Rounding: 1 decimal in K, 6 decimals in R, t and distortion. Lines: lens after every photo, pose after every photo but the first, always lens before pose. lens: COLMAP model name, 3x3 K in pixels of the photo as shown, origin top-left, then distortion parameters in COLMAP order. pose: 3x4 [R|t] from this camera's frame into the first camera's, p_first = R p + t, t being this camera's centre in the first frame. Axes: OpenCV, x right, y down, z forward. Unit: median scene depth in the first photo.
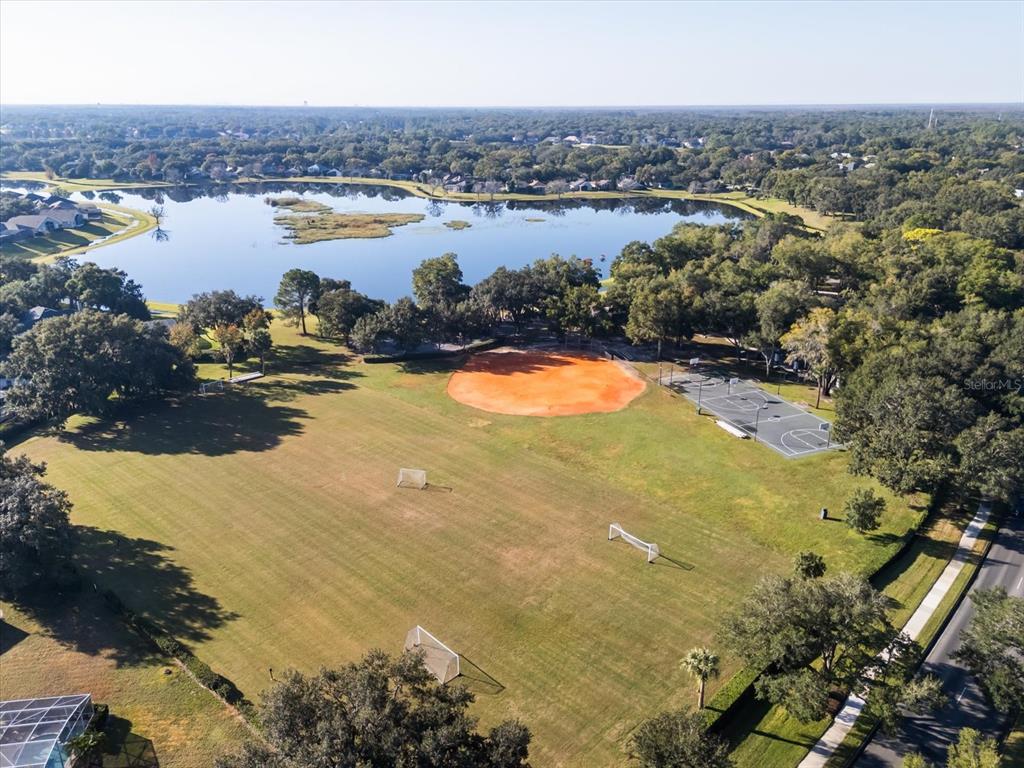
lens RADIAL K [[793.1, 0, 512.0], [0, 793.1, 384.0], [0, 0, 1]] dist [0.070145, -0.008144]
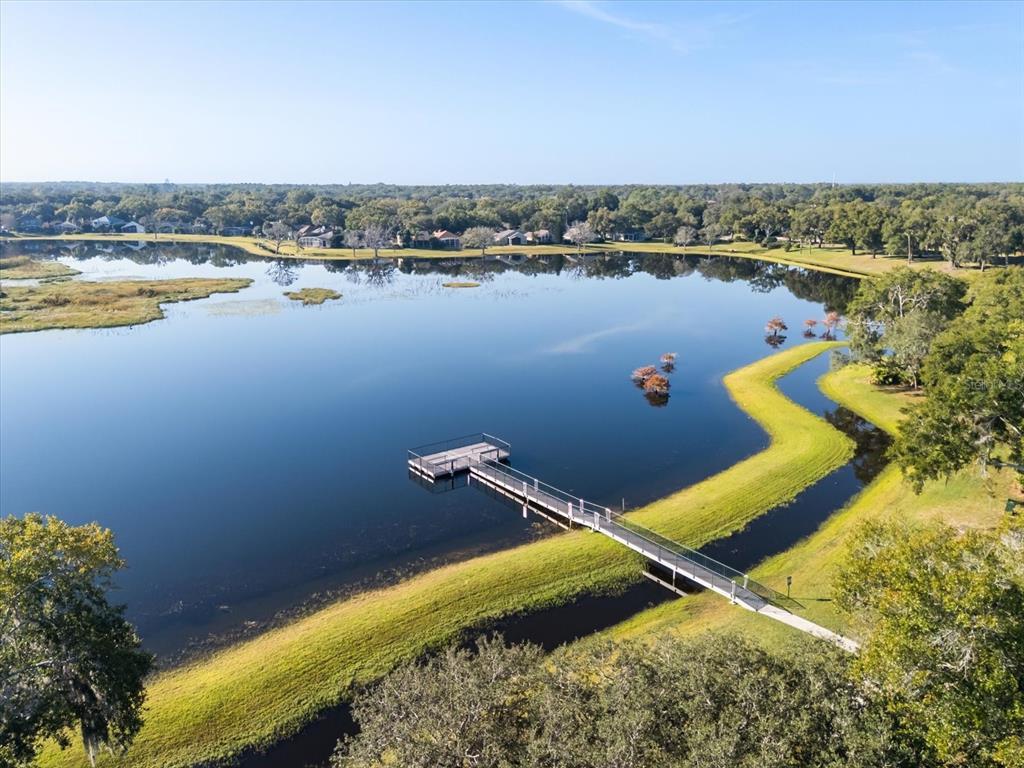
lens RADIAL K [[793.1, 0, 512.0], [0, 793.1, 384.0], [0, 0, 1]] dist [0.070145, -0.008144]
pose [[0.988520, -0.037719, 0.146308, -0.014177], [0.051089, 0.994745, -0.088728, -0.067413], [-0.142193, 0.095184, 0.985252, 0.354261]]
